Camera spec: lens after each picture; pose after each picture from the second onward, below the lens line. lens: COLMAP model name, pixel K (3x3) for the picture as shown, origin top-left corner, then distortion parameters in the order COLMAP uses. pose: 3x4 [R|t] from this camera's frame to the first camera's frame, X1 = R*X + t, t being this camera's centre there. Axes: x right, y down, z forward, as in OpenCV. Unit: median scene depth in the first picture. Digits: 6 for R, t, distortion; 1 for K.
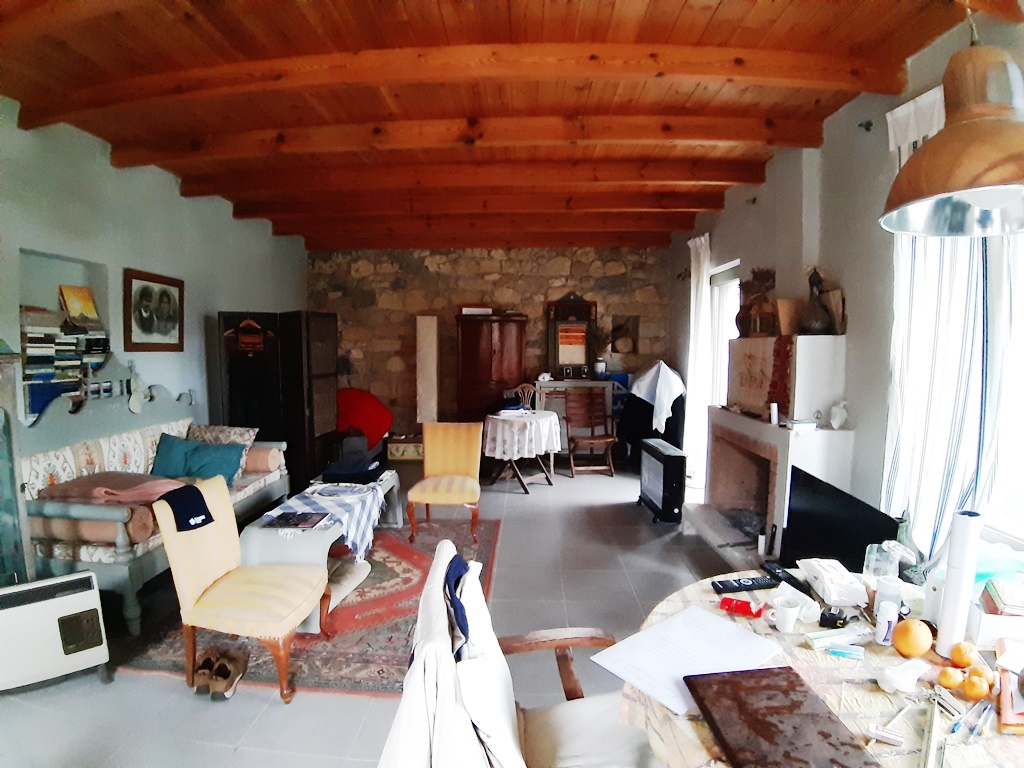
lens RADIAL K [[548.6, 0, 512.0], [0, 548.6, 384.0], [0, 0, 1]] dist [-0.054426, -0.032979]
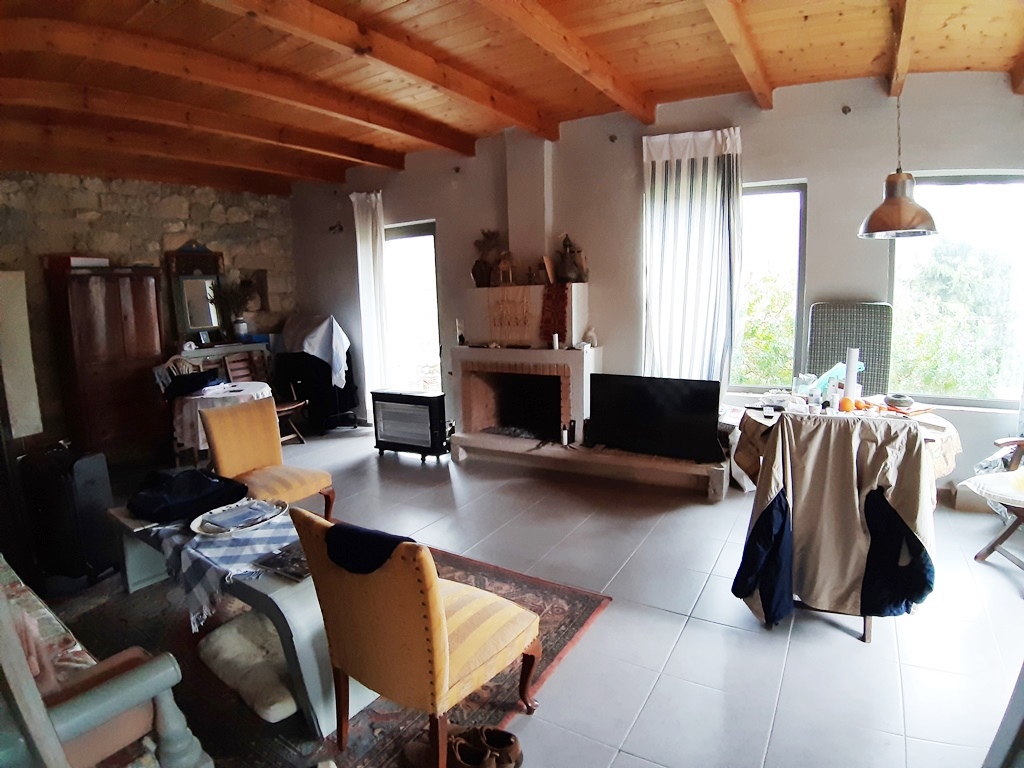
lens RADIAL K [[548.6, 0, 512.0], [0, 548.6, 384.0], [0, 0, 1]] dist [-0.054426, -0.032979]
pose [[0.515129, -0.156018, 0.842793, -0.351440], [0.092856, 0.987664, 0.126082, -0.011442], [-0.852068, 0.013310, 0.523262, 0.180253]]
